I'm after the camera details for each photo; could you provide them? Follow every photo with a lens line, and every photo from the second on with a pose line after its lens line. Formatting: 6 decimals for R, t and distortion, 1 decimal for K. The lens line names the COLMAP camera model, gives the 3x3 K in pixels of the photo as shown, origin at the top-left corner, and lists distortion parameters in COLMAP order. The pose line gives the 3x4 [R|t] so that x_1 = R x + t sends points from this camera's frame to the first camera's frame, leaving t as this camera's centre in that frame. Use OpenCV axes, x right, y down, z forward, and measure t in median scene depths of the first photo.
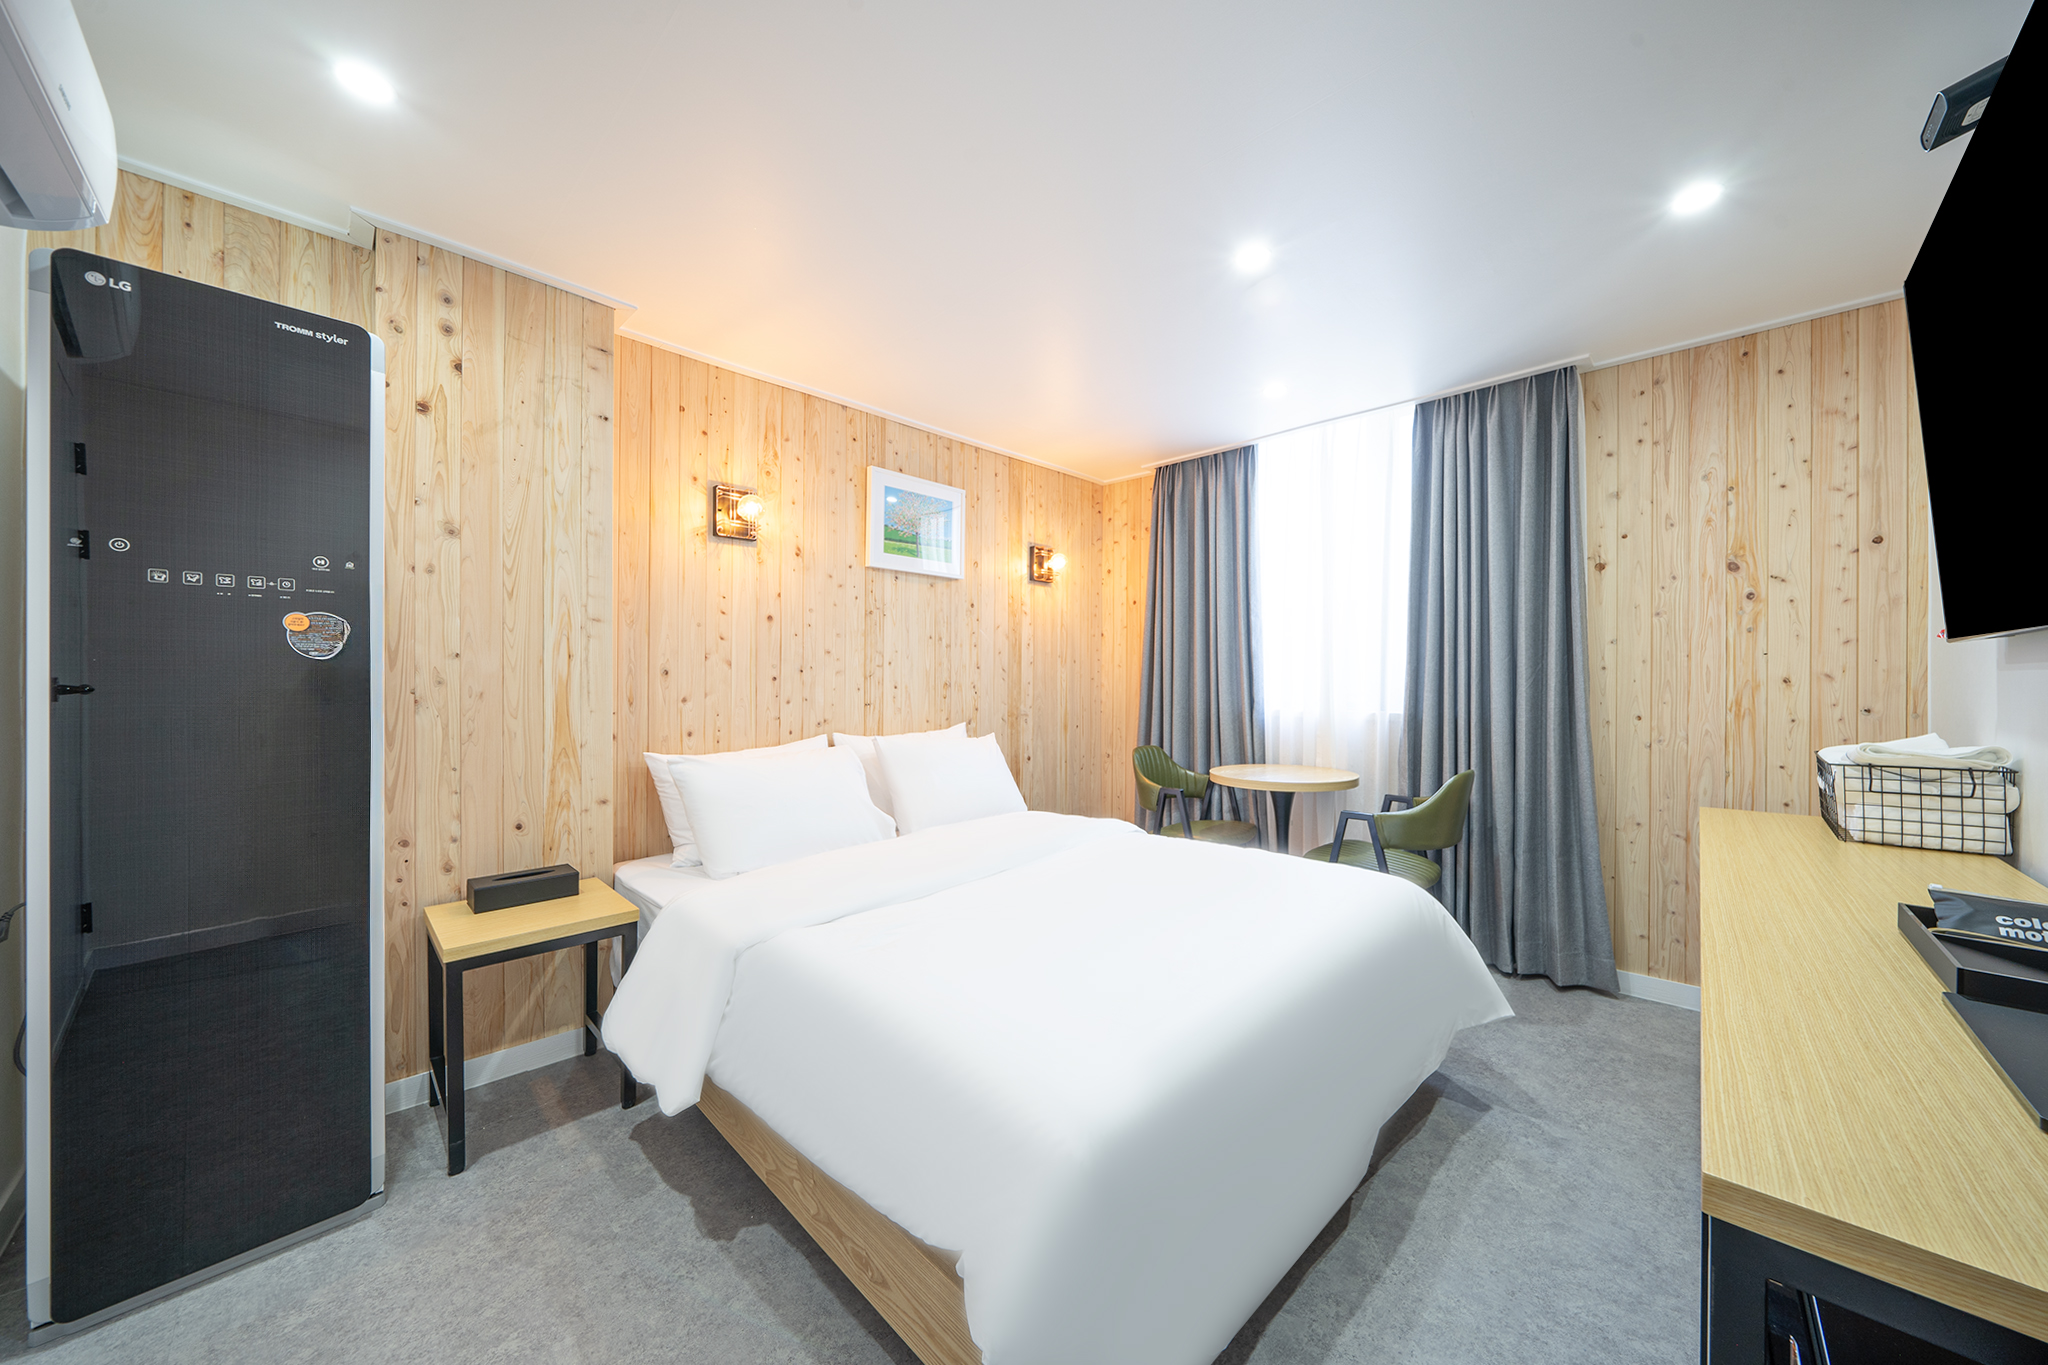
lens RADIAL K [[698.4, 0, 1044.6], [0, 698.4, 684.4], [0, 0, 1]] dist [-0.011721, -0.000099]
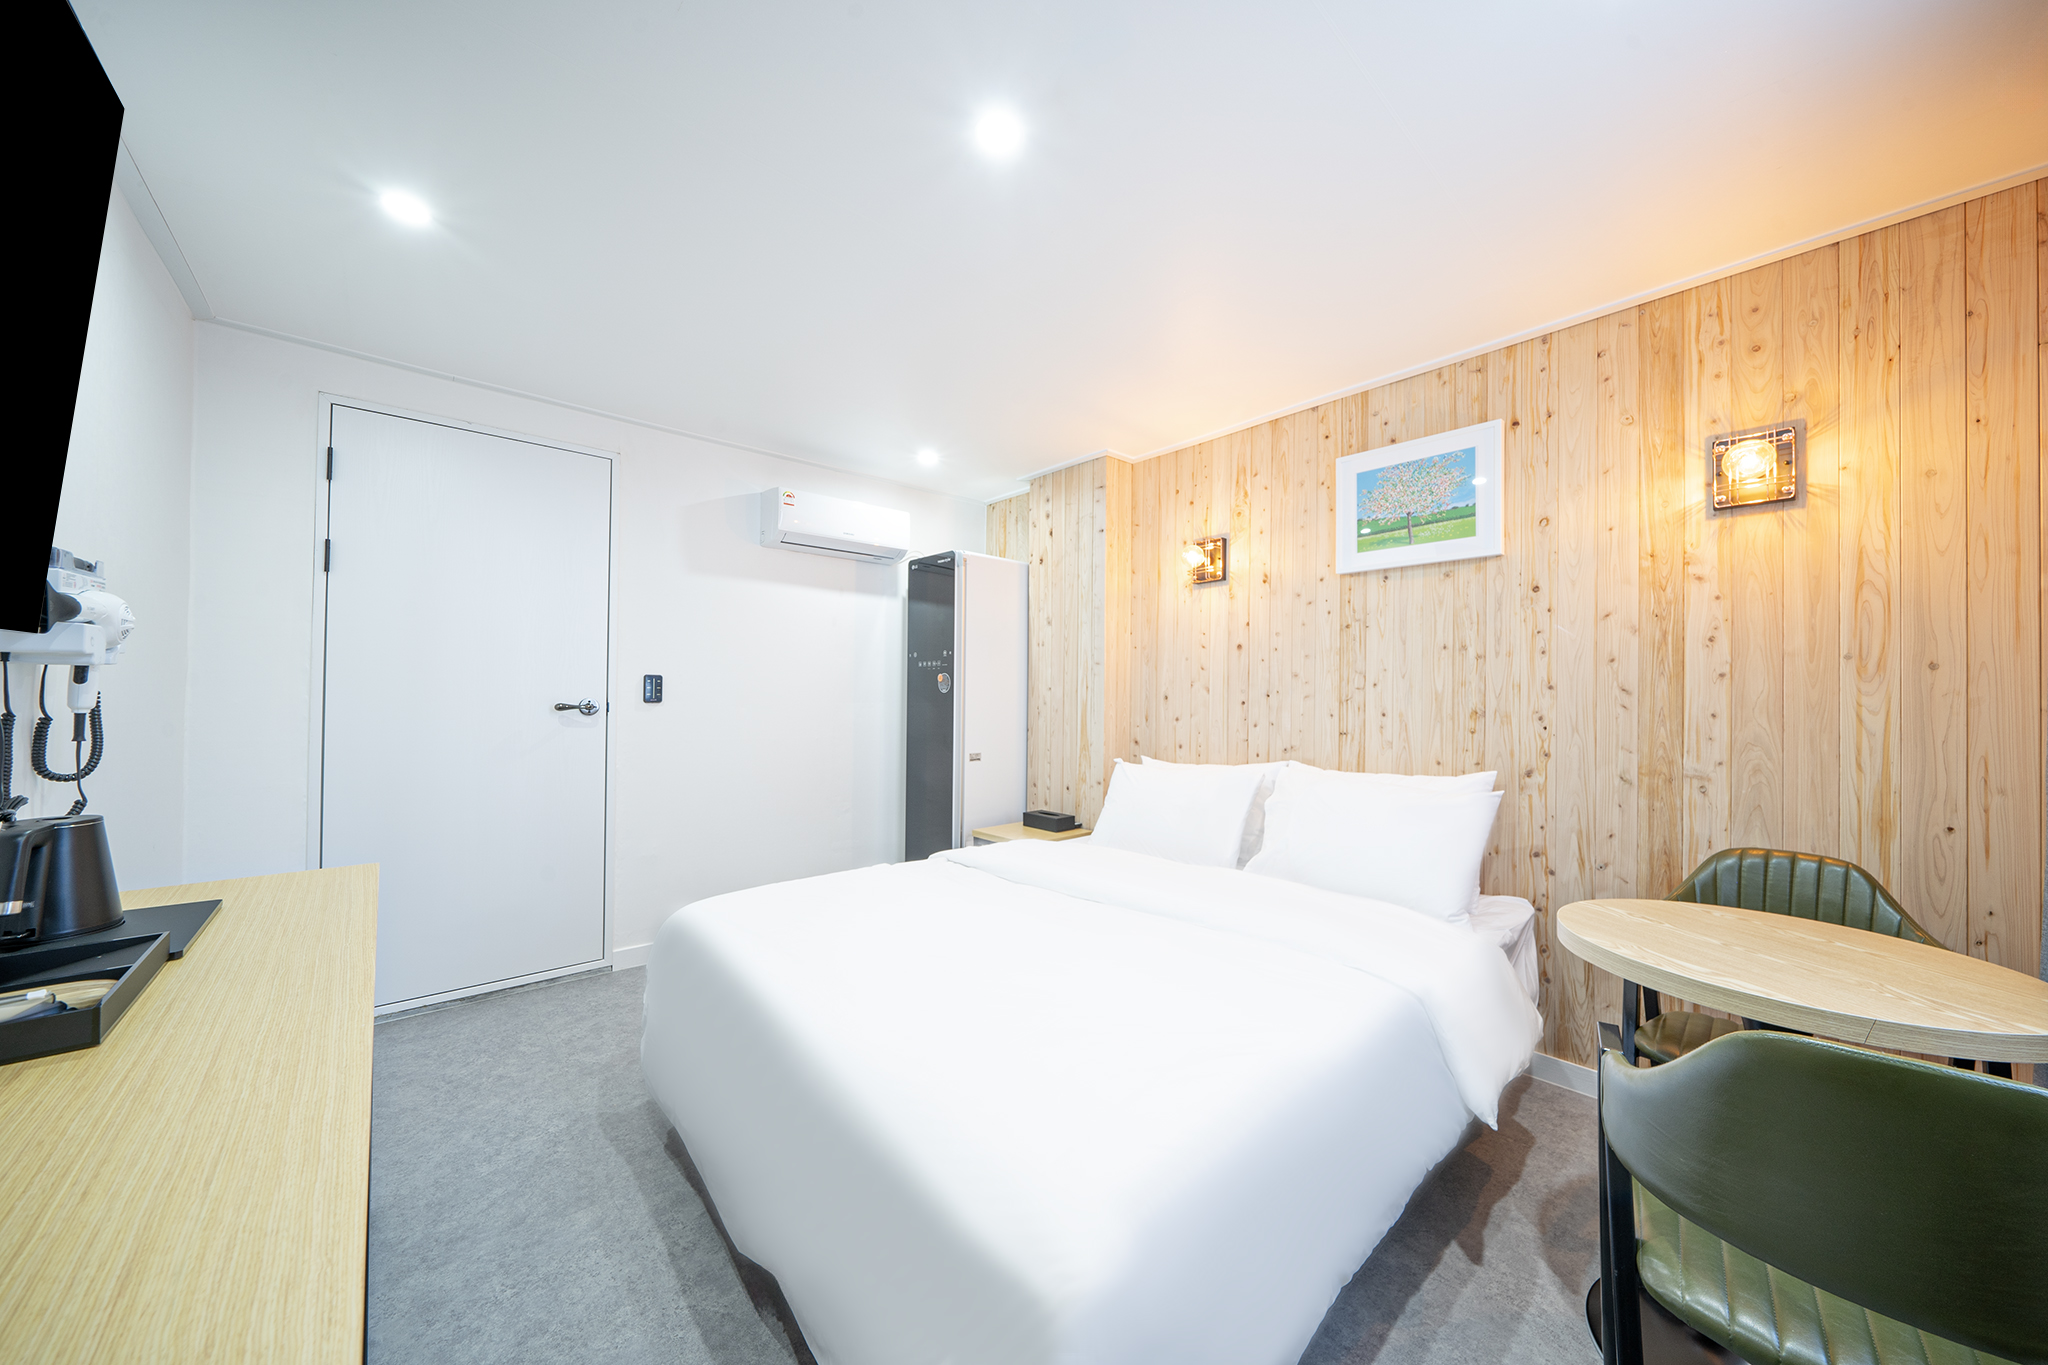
lens RADIAL K [[703.5, 0, 1024.0], [0, 703.5, 682.5], [0, 0, 1]] dist [0.000186, -0.000034]
pose [[-0.076562, -0.023562, -0.996786, 0.654035], [-0.013206, 0.999657, -0.022615, -0.009497], [0.996977, 0.011432, -0.076847, 0.684283]]
